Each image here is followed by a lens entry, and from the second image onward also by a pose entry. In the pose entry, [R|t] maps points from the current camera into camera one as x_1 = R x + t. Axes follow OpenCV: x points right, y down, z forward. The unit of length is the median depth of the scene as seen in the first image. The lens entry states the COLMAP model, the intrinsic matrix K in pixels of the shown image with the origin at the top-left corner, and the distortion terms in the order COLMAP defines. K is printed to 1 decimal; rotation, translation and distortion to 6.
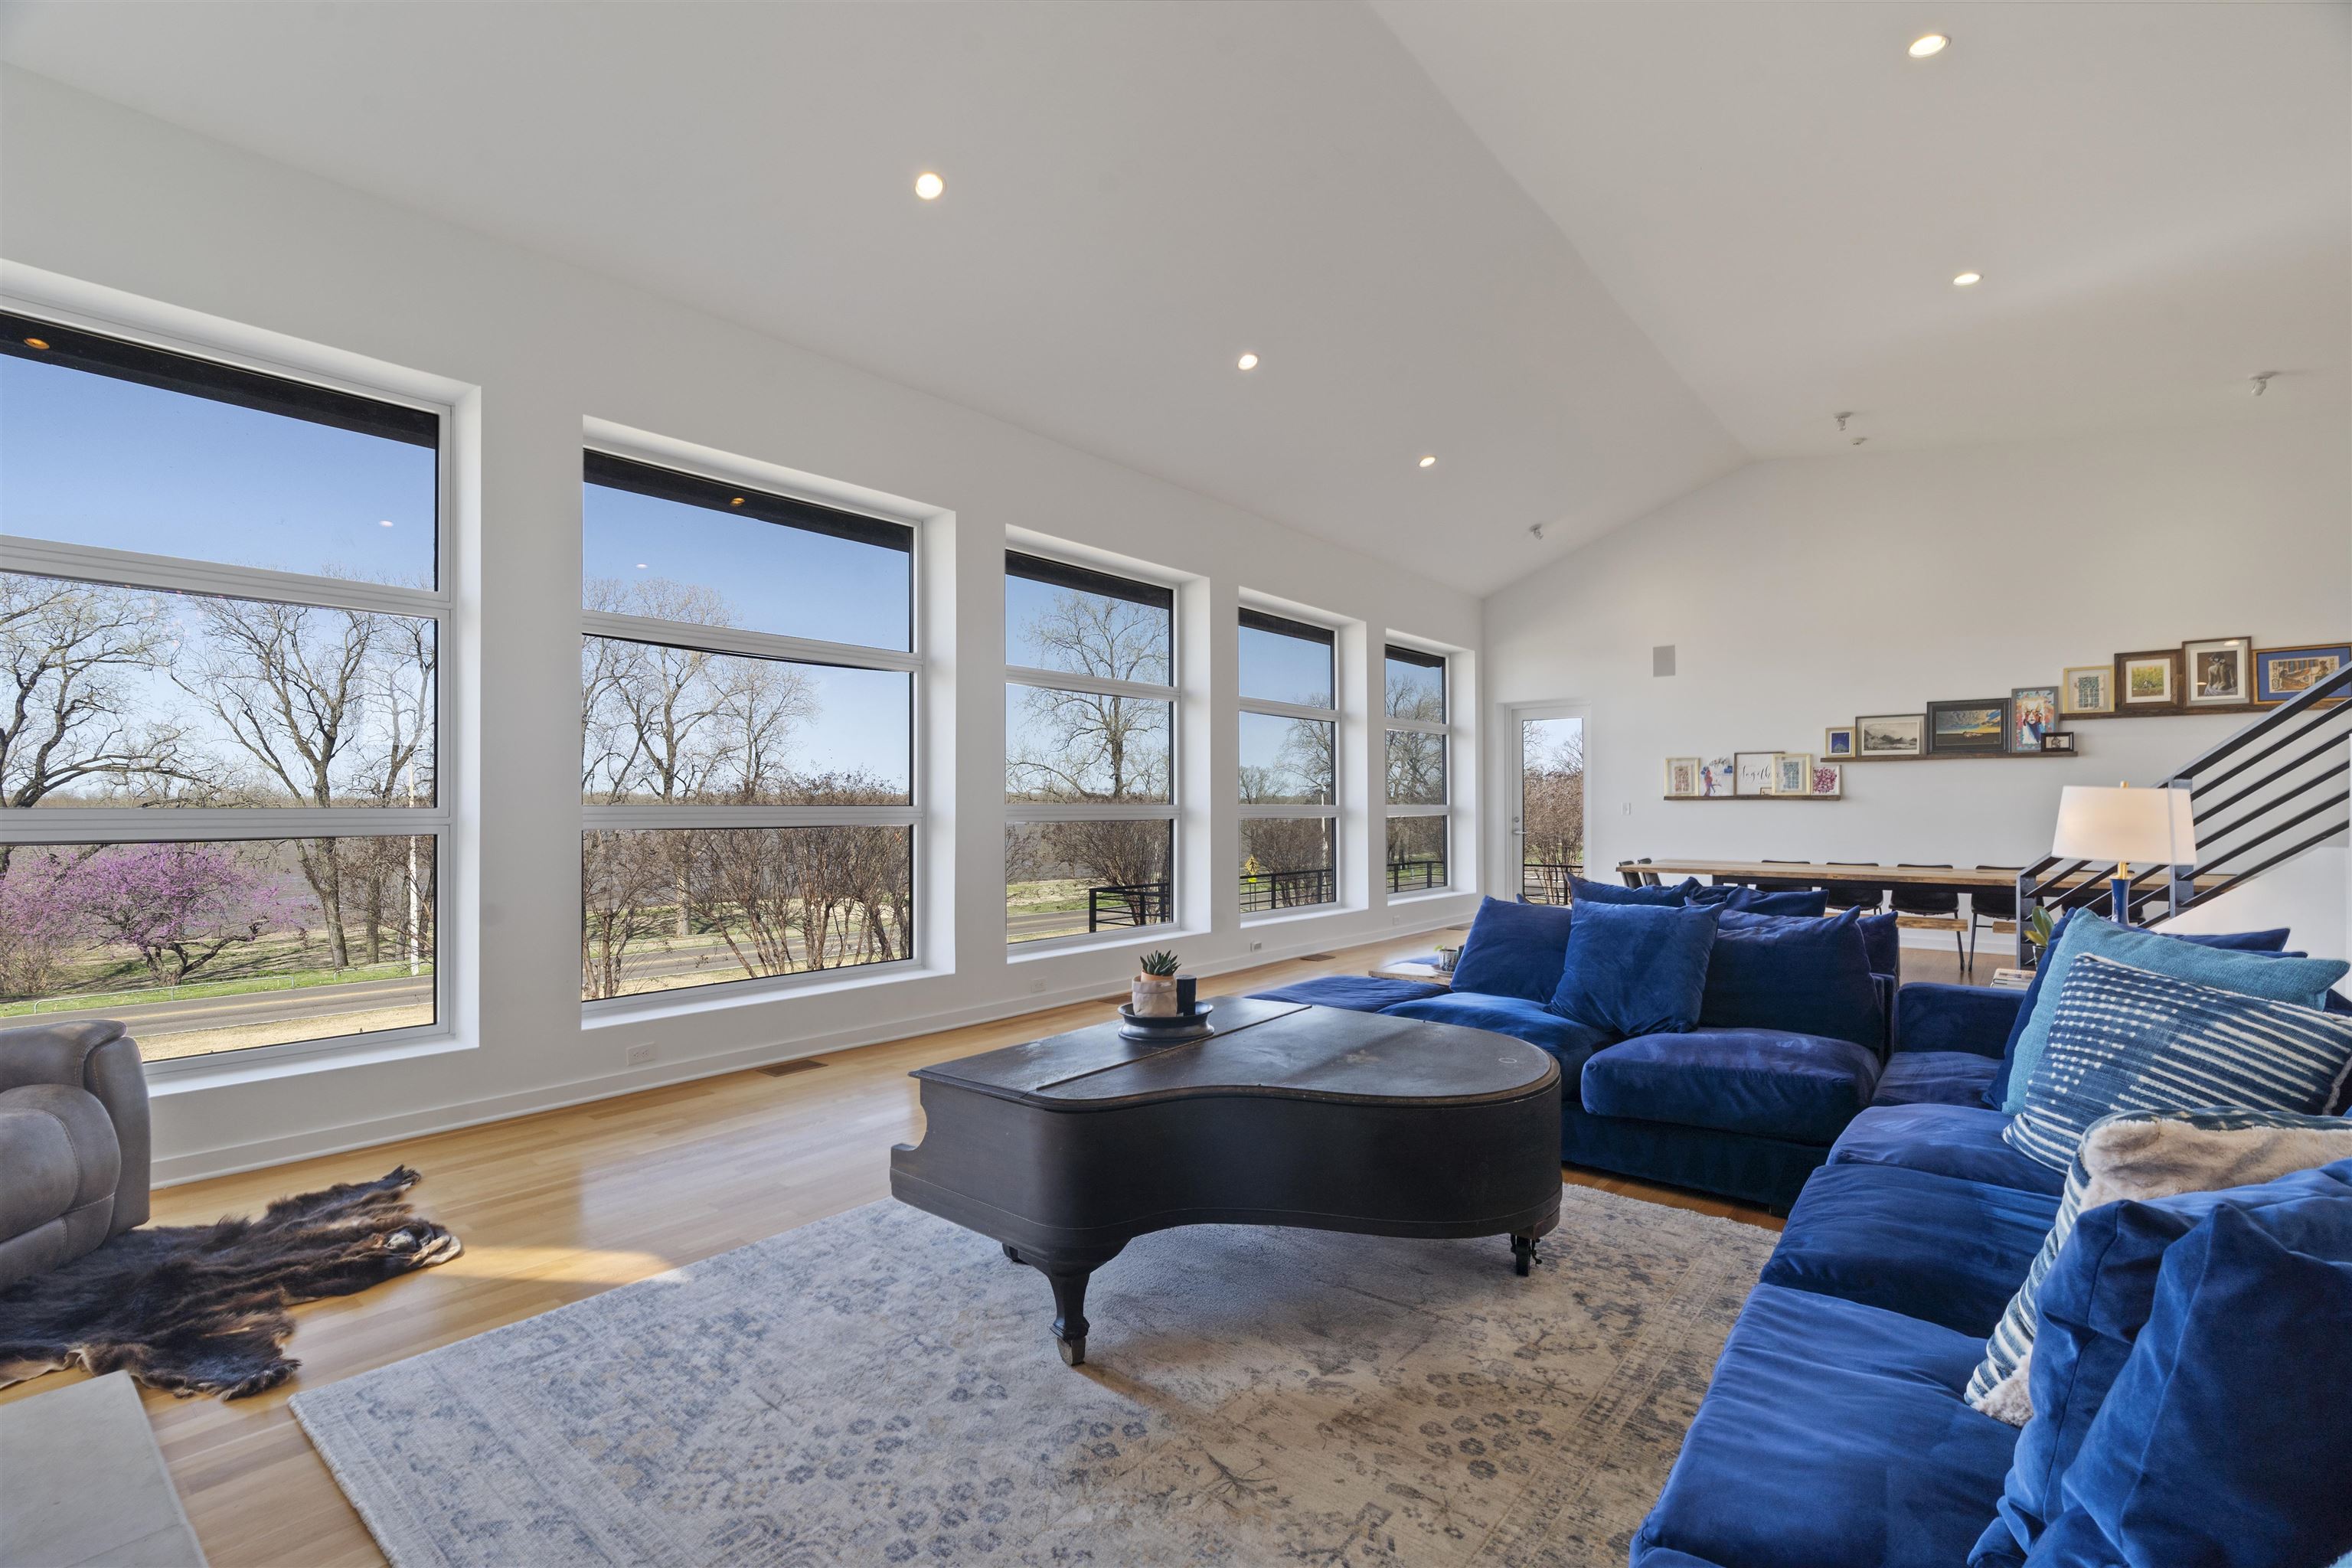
lens RADIAL K [[1070.8, 0, 1166.0], [0, 1070.8, 799.0], [0, 0, 1]] dist [-0.003860, 0.003229]
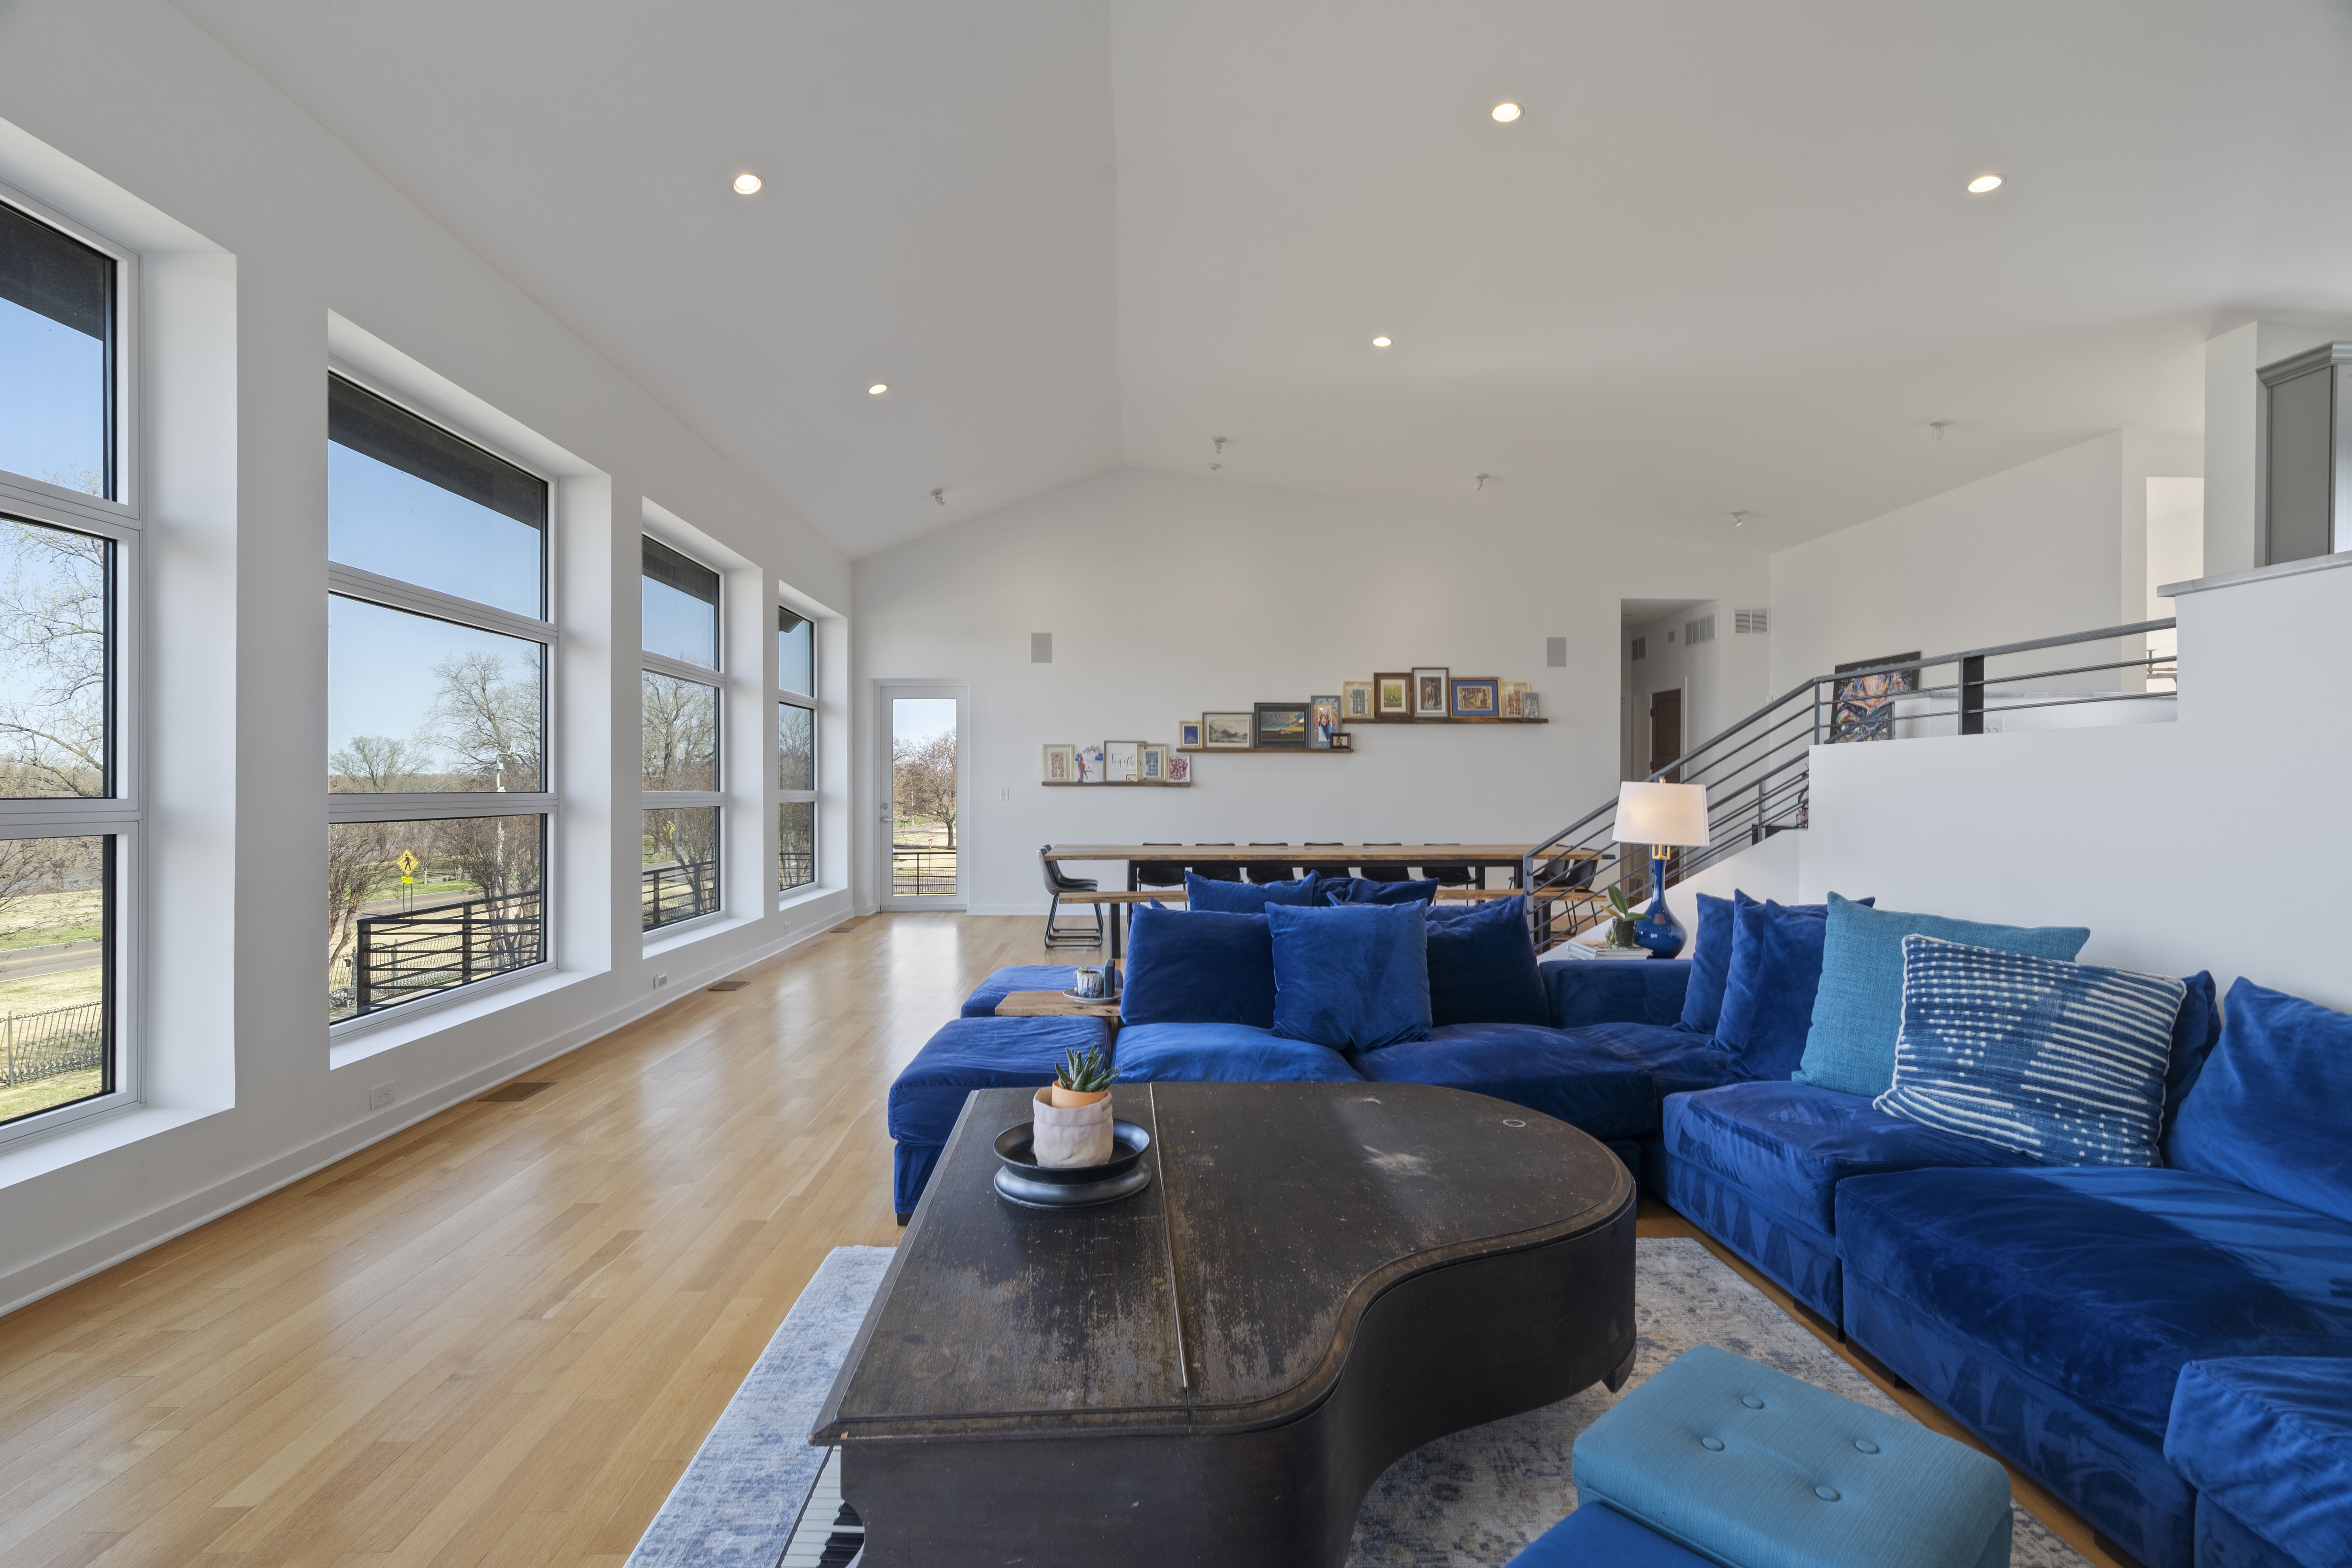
lens RADIAL K [[1070.8, 0, 1162.2], [0, 1070.8, 791.0], [0, 0, 1]] dist [-0.003860, 0.003229]
pose [[0.748010, -0.000817, 0.663687, -0.147323], [-0.006040, 0.999949, 0.008039, -0.003726], [-0.663660, -0.010022, 0.747968, 0.206014]]
